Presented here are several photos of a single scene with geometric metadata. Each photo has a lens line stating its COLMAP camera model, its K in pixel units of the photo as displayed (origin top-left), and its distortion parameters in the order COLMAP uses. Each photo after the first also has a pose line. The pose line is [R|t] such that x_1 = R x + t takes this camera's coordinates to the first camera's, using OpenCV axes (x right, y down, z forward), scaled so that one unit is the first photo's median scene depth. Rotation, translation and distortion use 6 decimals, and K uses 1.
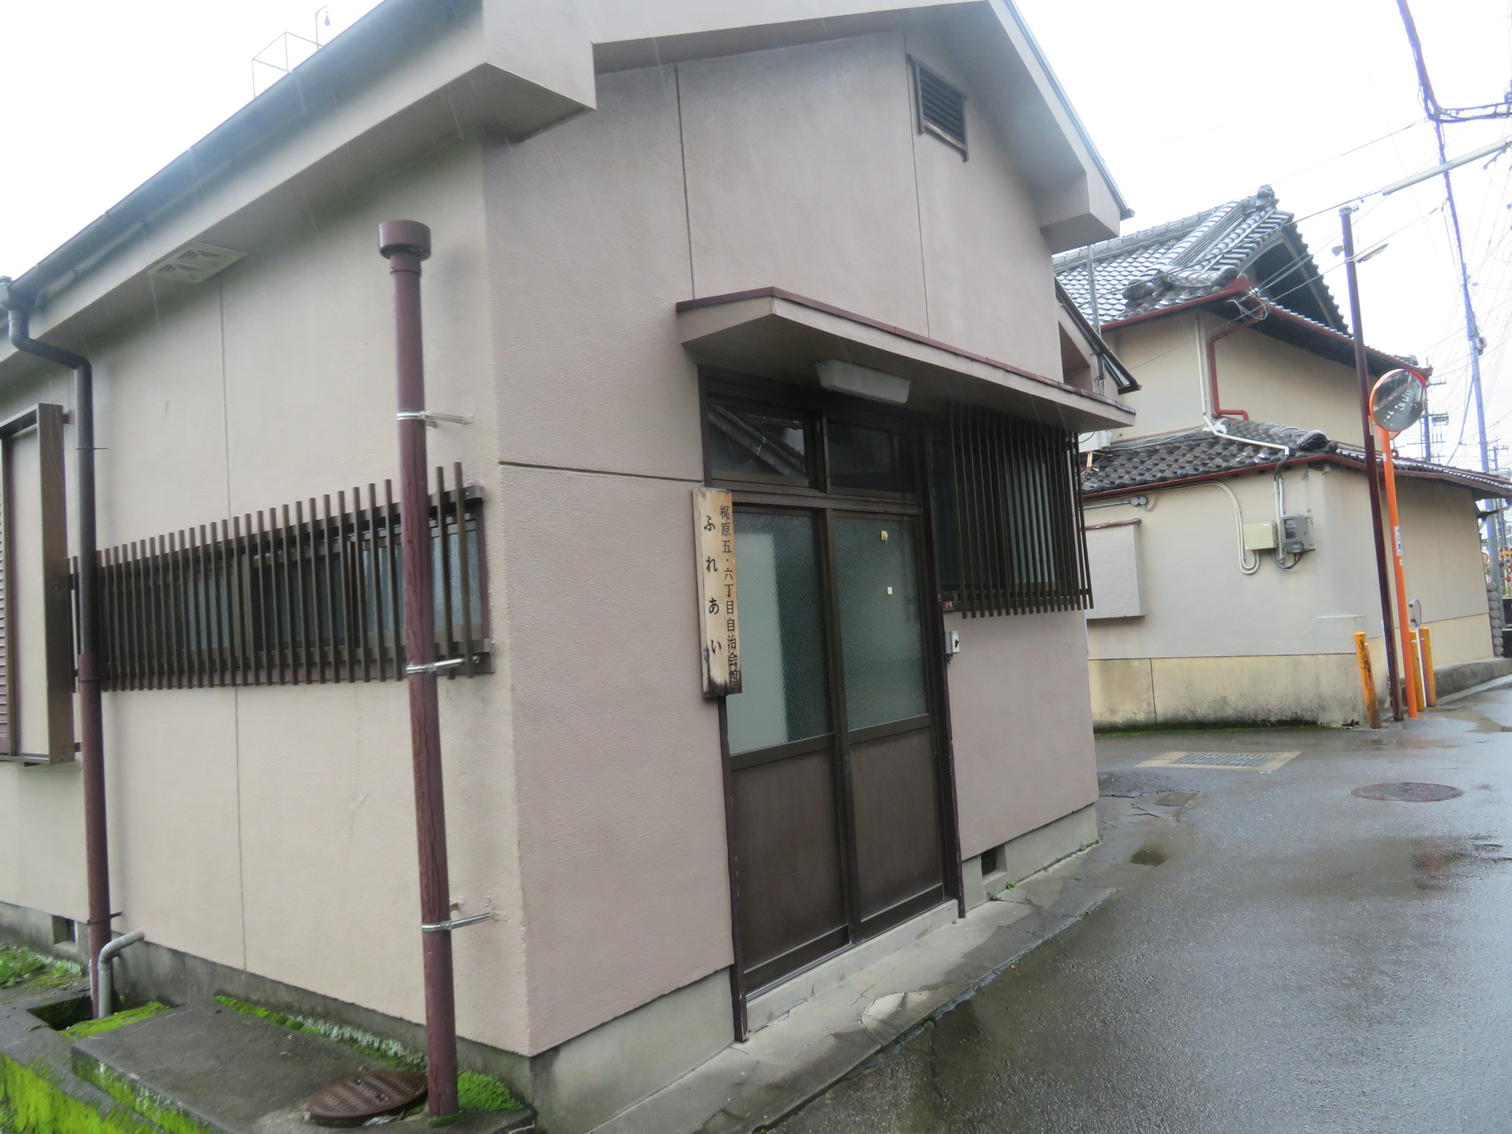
lens RADIAL K [[1060.6, 0, 756.0], [0, 1060.6, 567.0], [0, 0, 1]] dist [-0.004545, -0.001619]
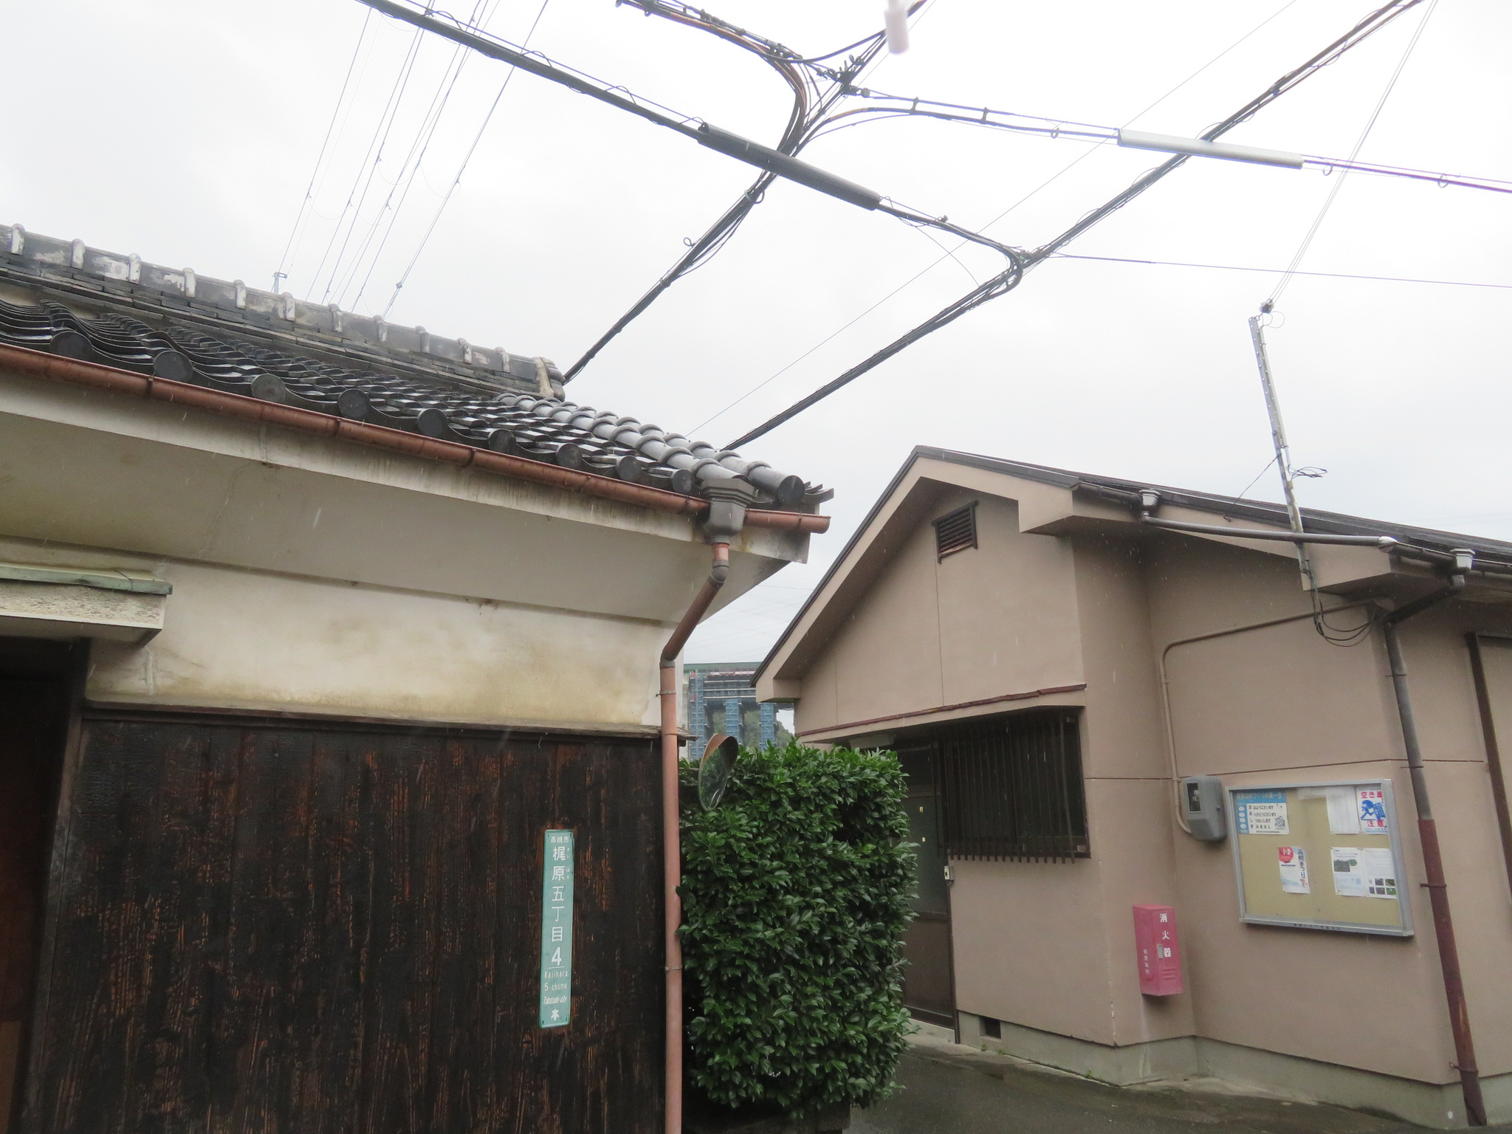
lens RADIAL K [[1060.6, 0, 756.0], [0, 1060.6, 567.0], [0, 0, 1]] dist [-0.004545, -0.001619]
pose [[-0.368474, -0.154696, -0.916677, 1.845247], [0.095966, 0.974460, -0.203022, -0.086902], [0.924672, -0.162778, -0.344218, 1.330596]]
